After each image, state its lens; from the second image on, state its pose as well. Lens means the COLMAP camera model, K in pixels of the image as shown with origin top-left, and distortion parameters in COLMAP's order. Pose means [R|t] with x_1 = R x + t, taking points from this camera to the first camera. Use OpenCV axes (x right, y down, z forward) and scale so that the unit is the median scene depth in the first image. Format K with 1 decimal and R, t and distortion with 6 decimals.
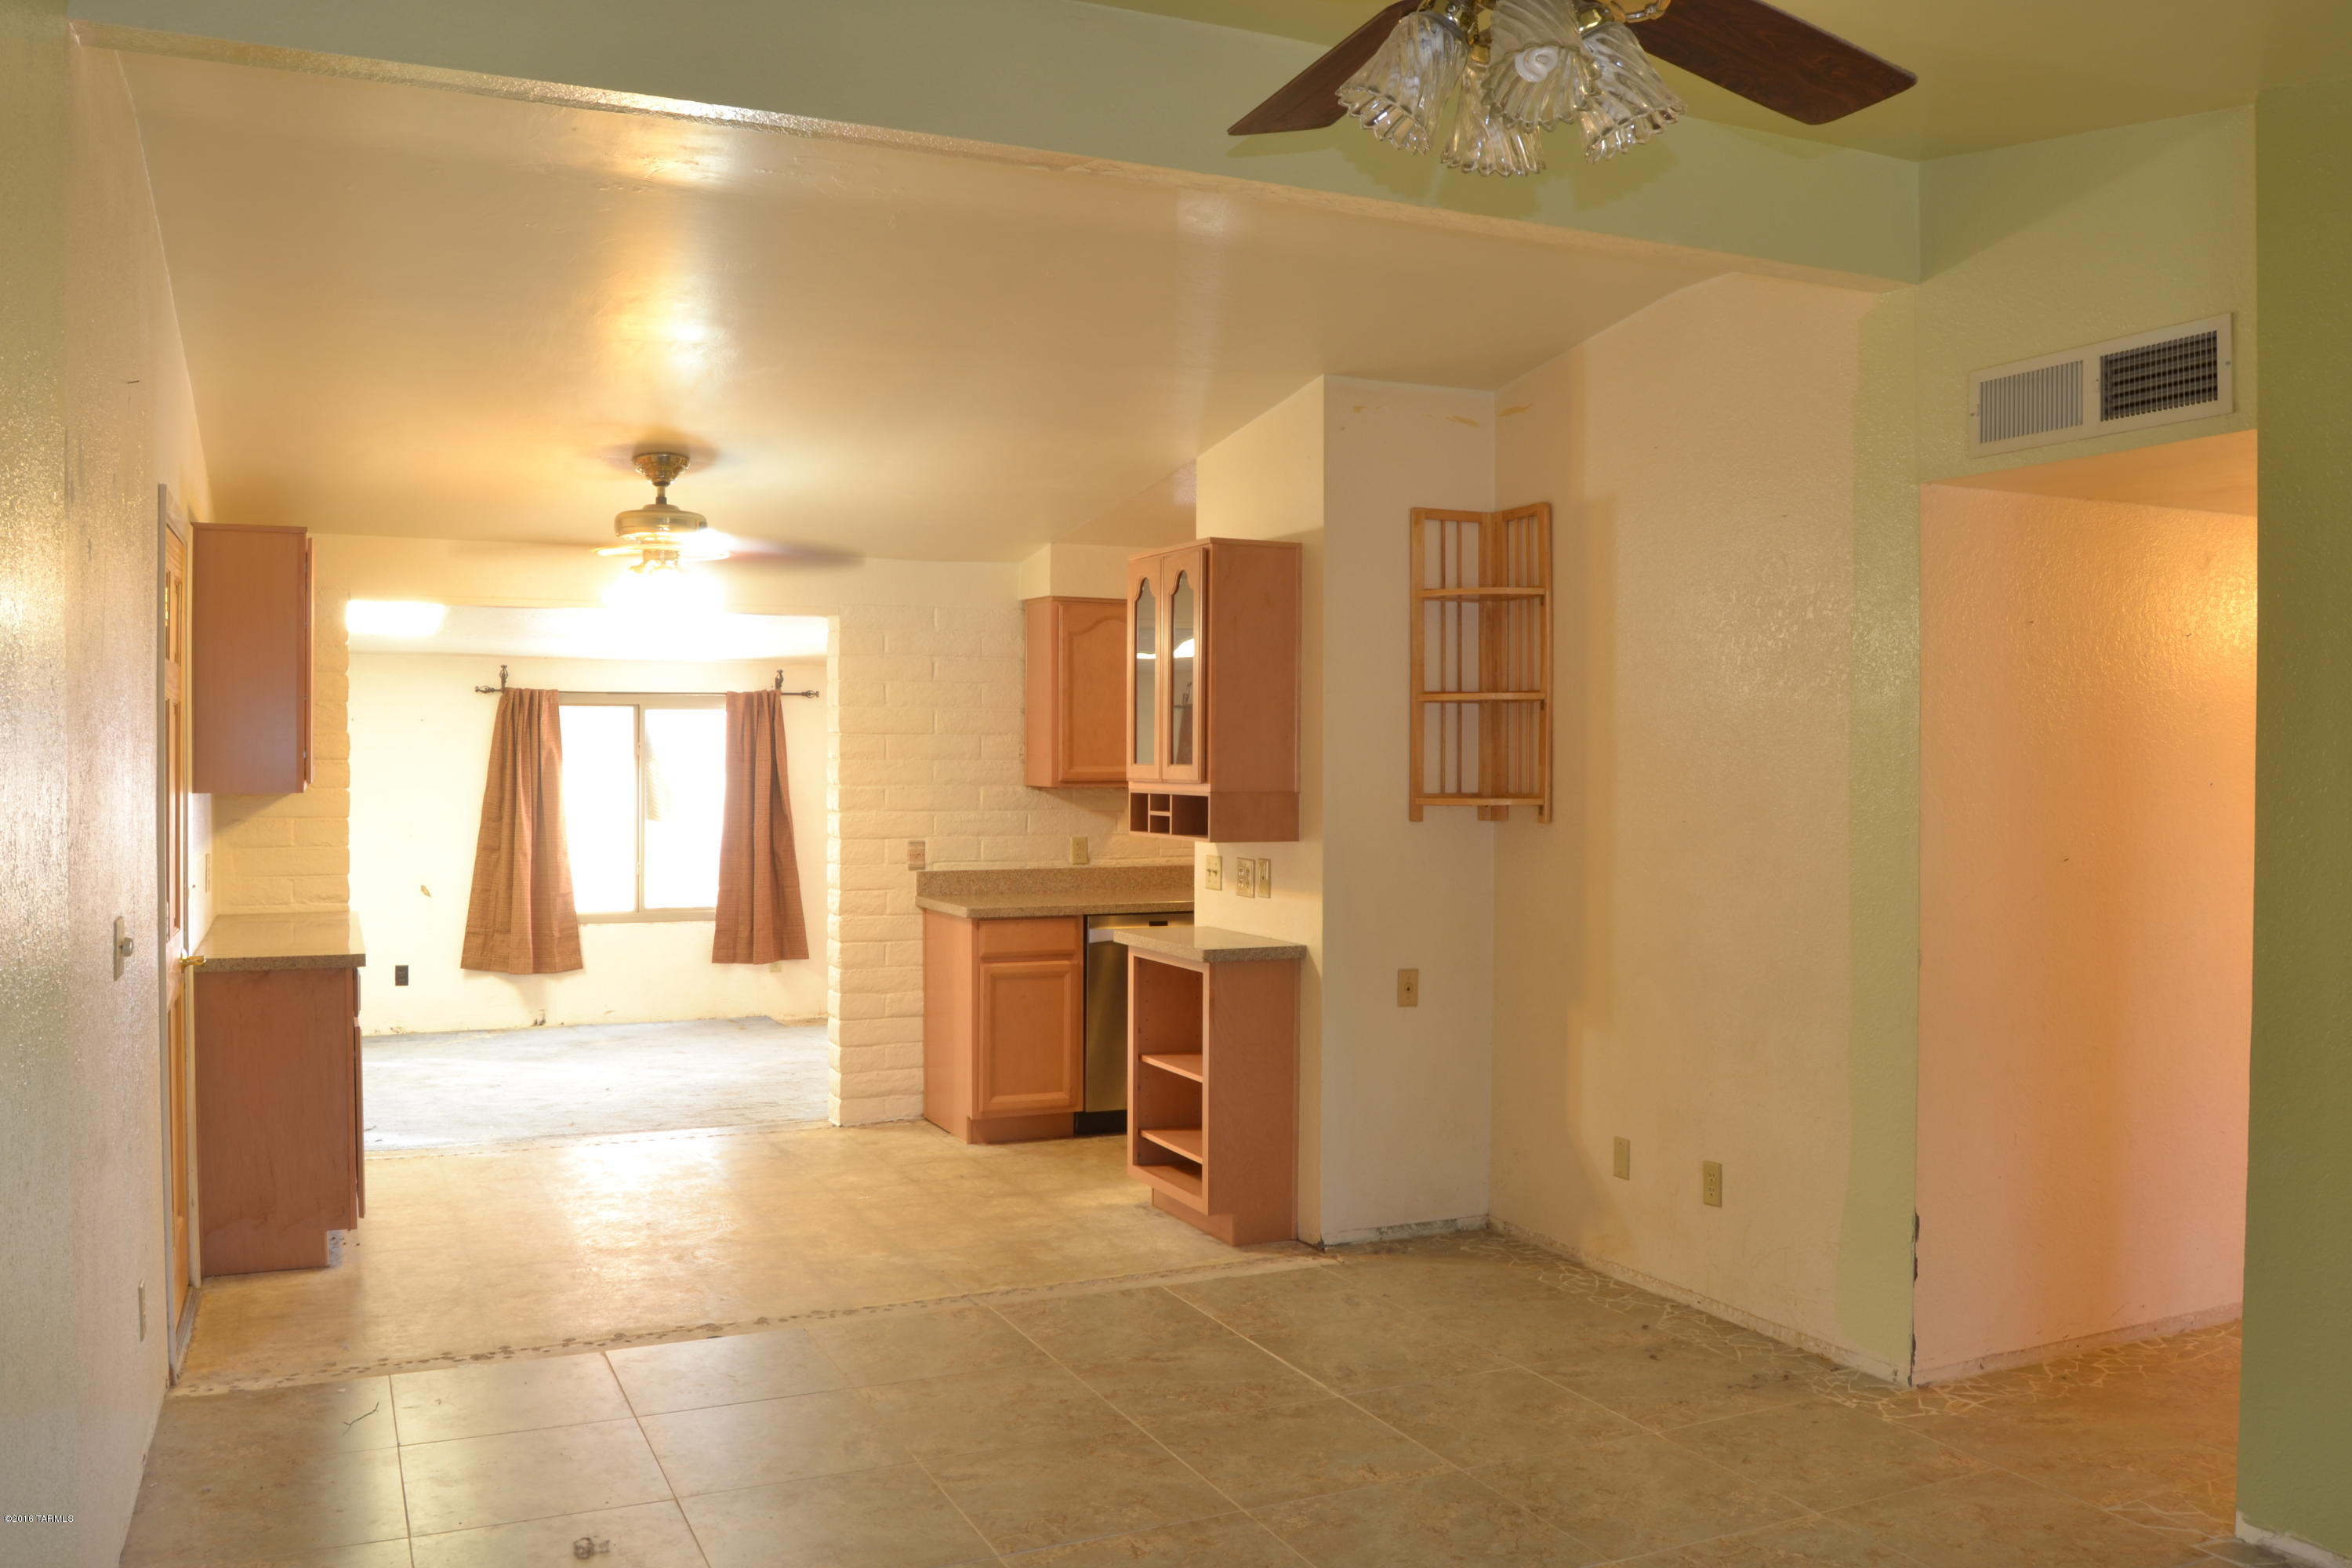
lens RADIAL K [[1886.1, 0, 1177.0], [0, 1886.1, 772.4], [0, 0, 1]] dist [-0.096788, 0.045296]
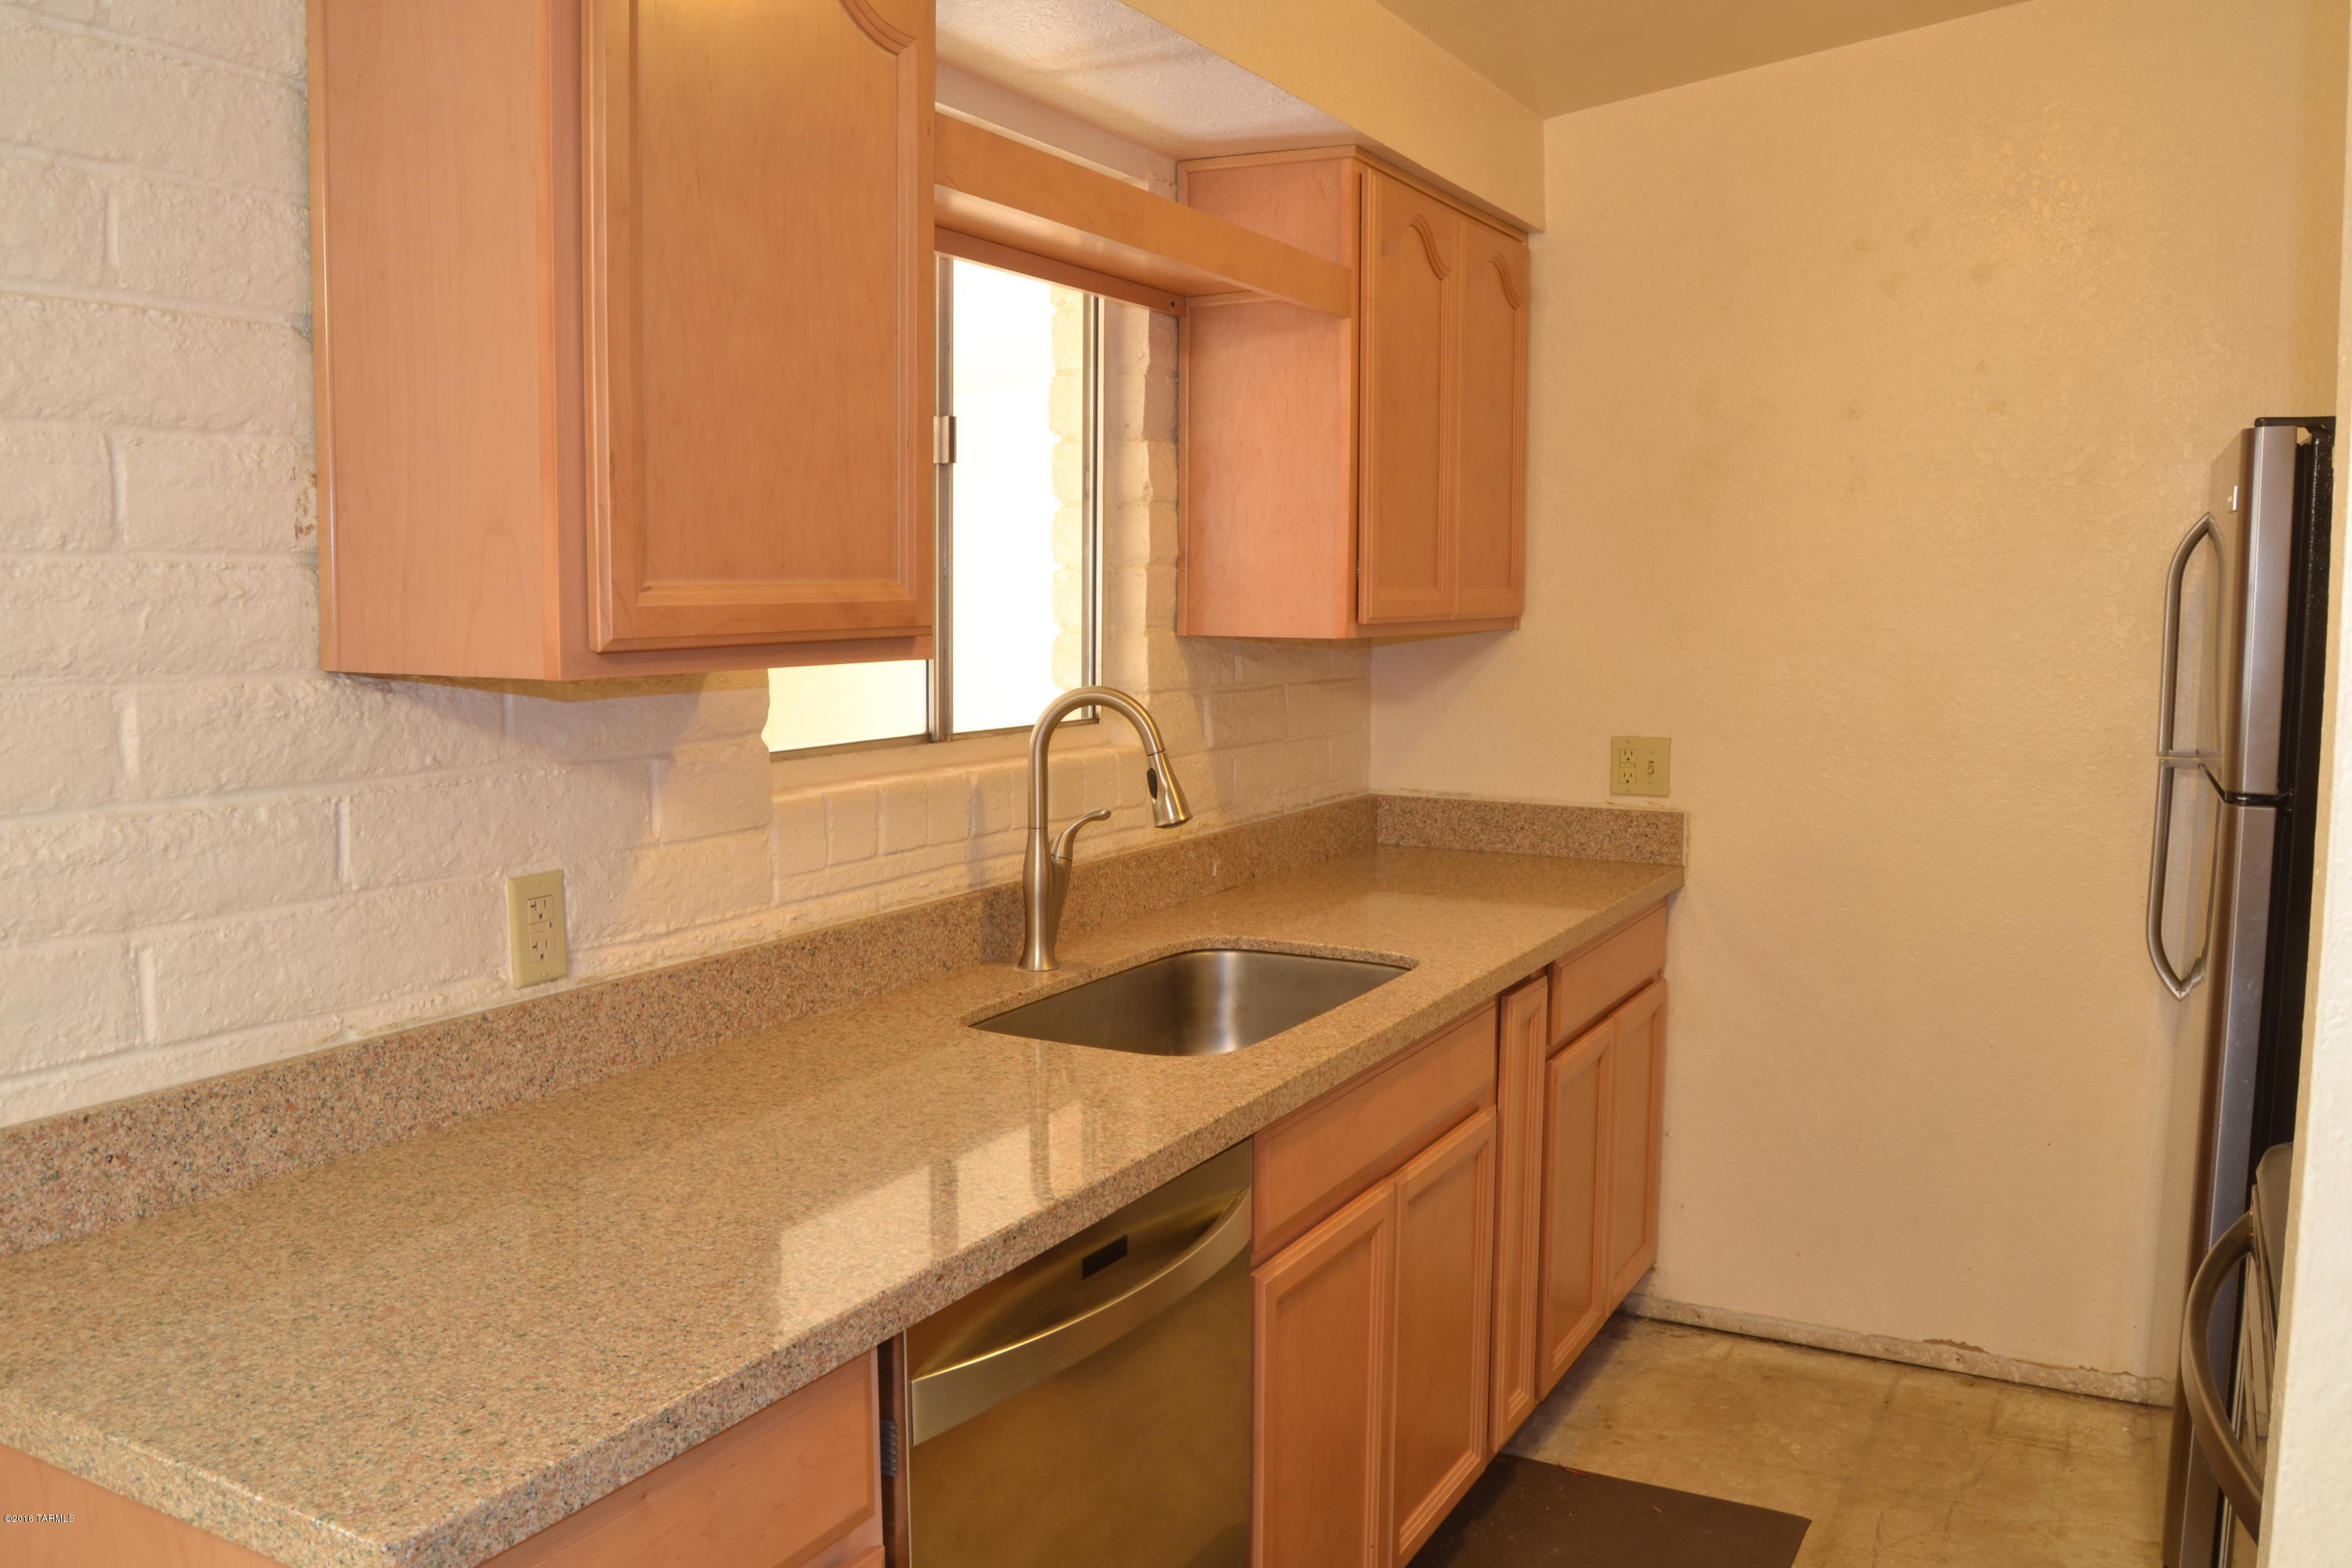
lens RADIAL K [[1886.1, 0, 1185.8], [0, 1886.1, 782.3], [0, 0, 1]] dist [-0.096788, 0.045296]
pose [[0.800620, -0.061692, 0.595989, -0.168403], [0.002741, 0.995052, 0.099317, -0.001706], [-0.599167, -0.077881, 0.796827, 0.999399]]
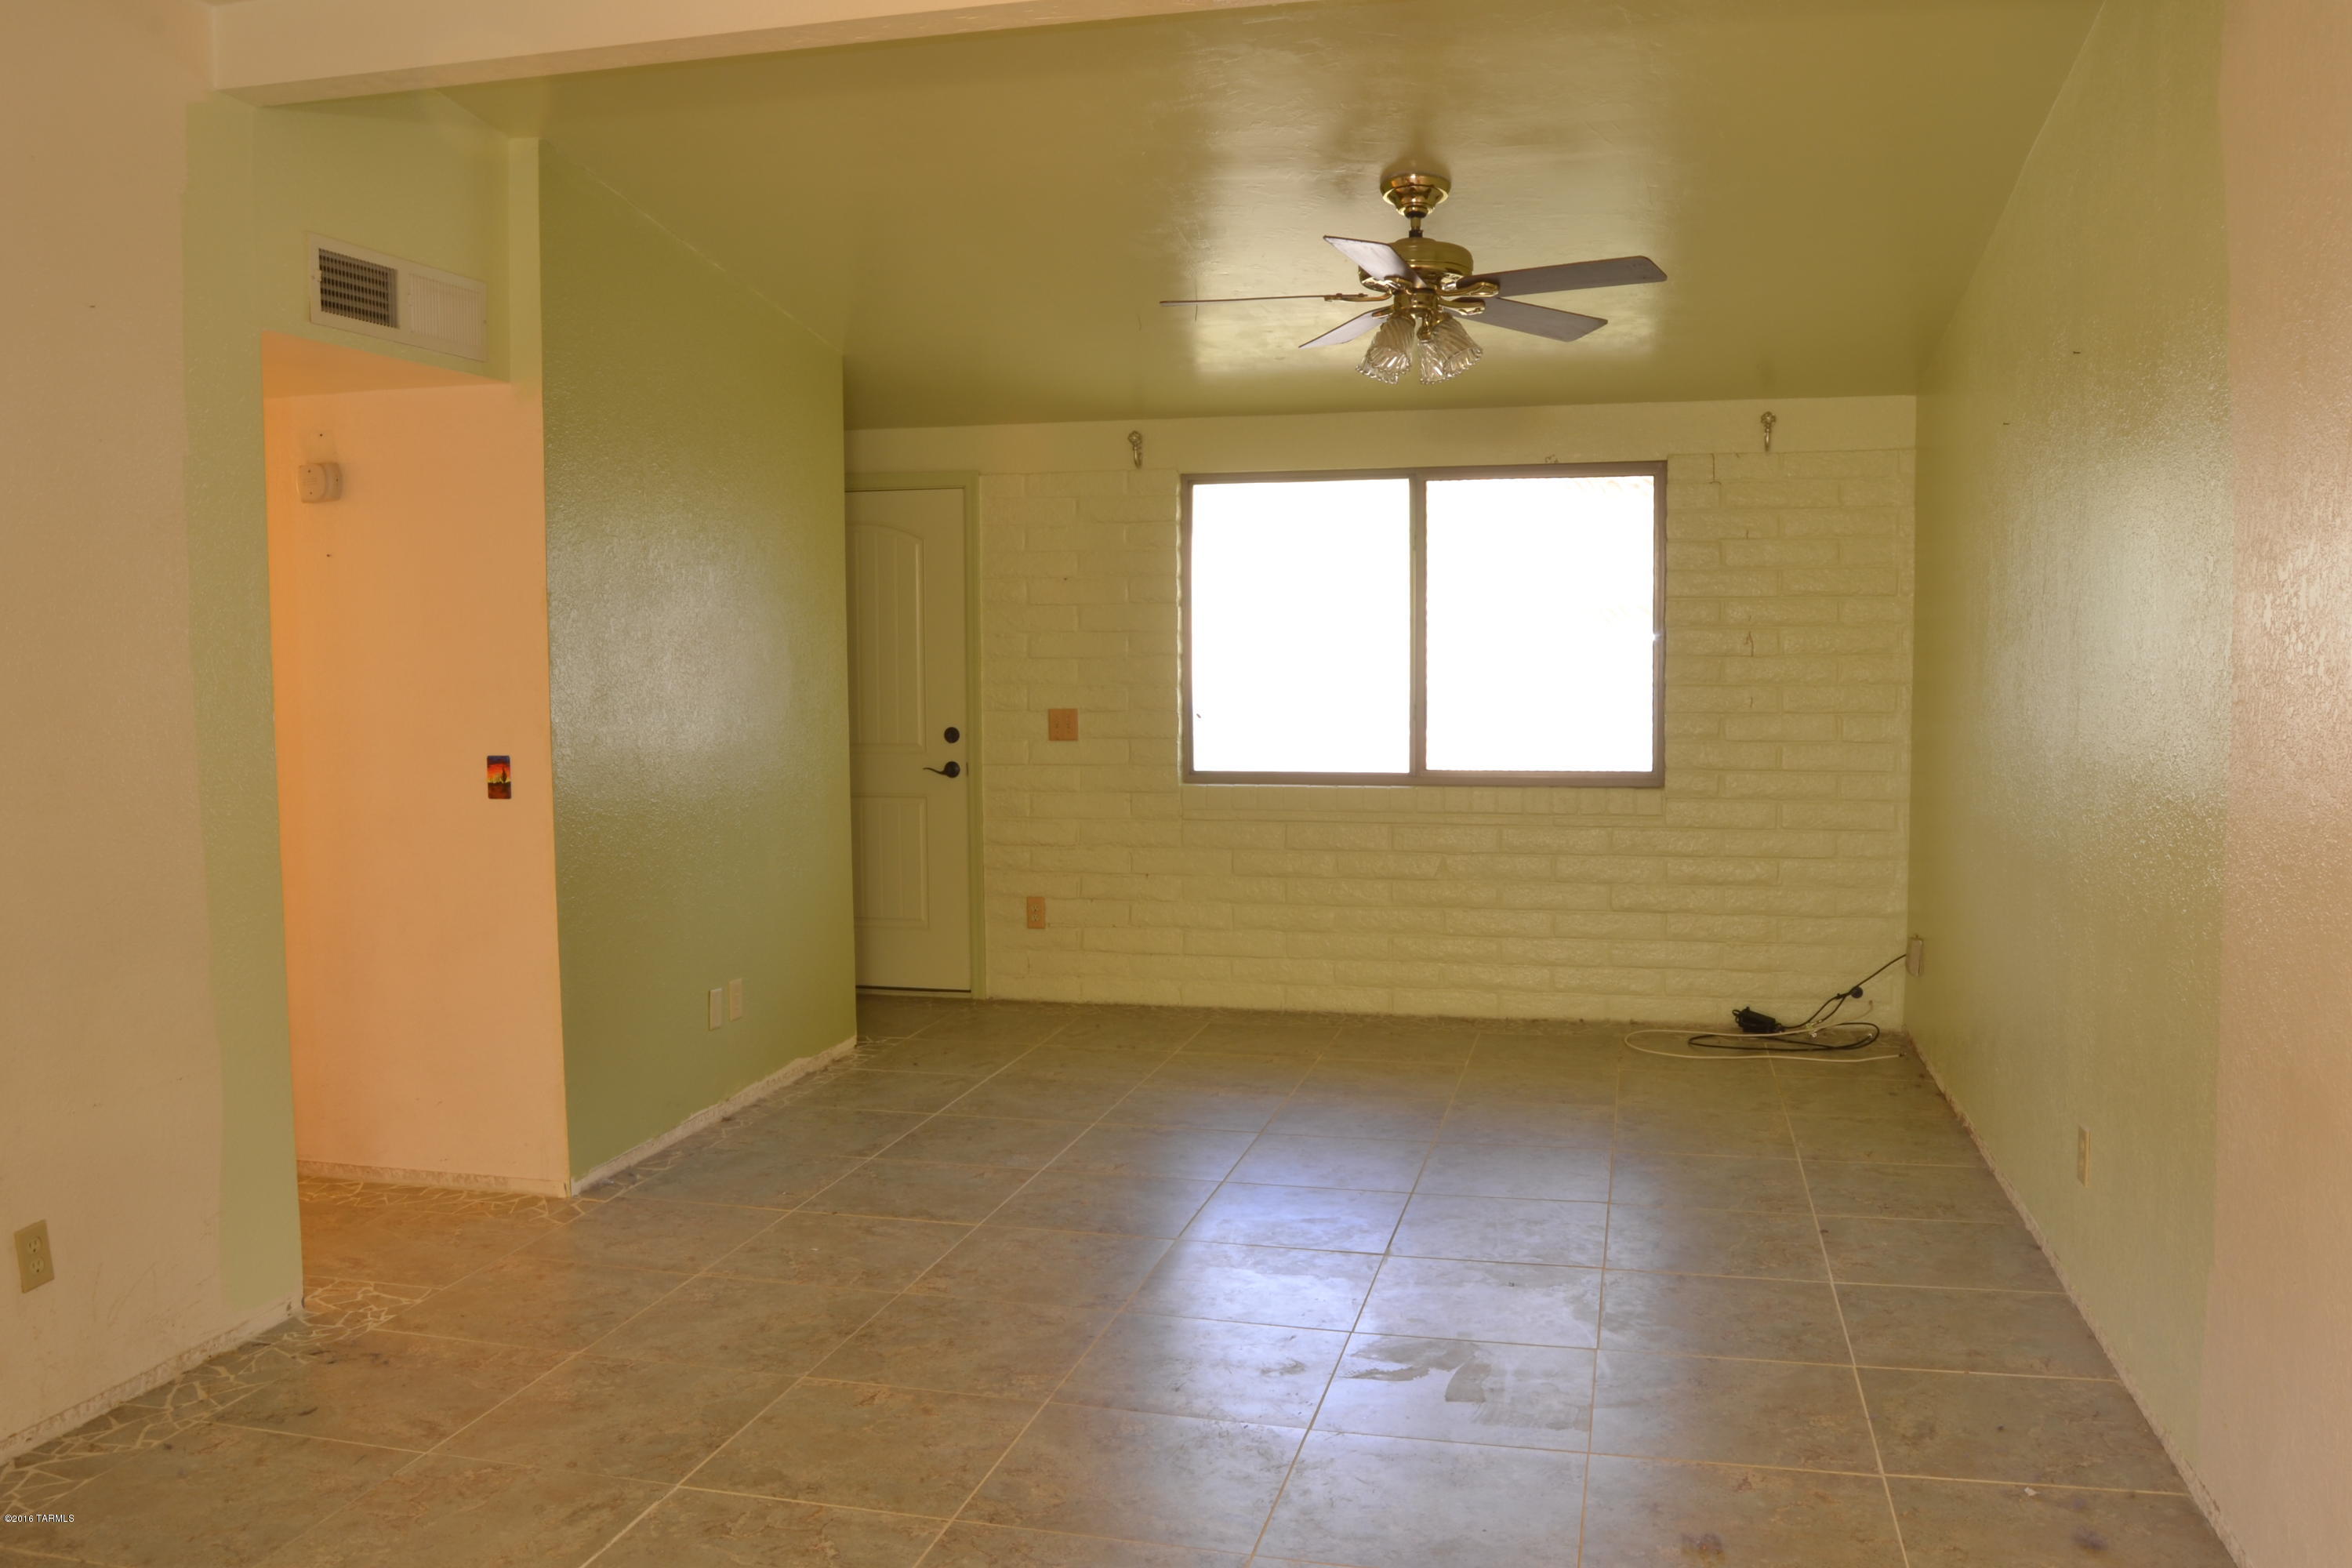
lens RADIAL K [[1886.1, 0, 1185.6], [0, 1886.1, 796.8], [0, 0, 1]] dist [-0.096788, 0.045296]
pose [[-0.781628, -0.048515, 0.621856, -0.369323], [0.009335, 0.995949, 0.089434, -0.002400], [-0.623675, 0.075709, -0.778008, 1.019538]]
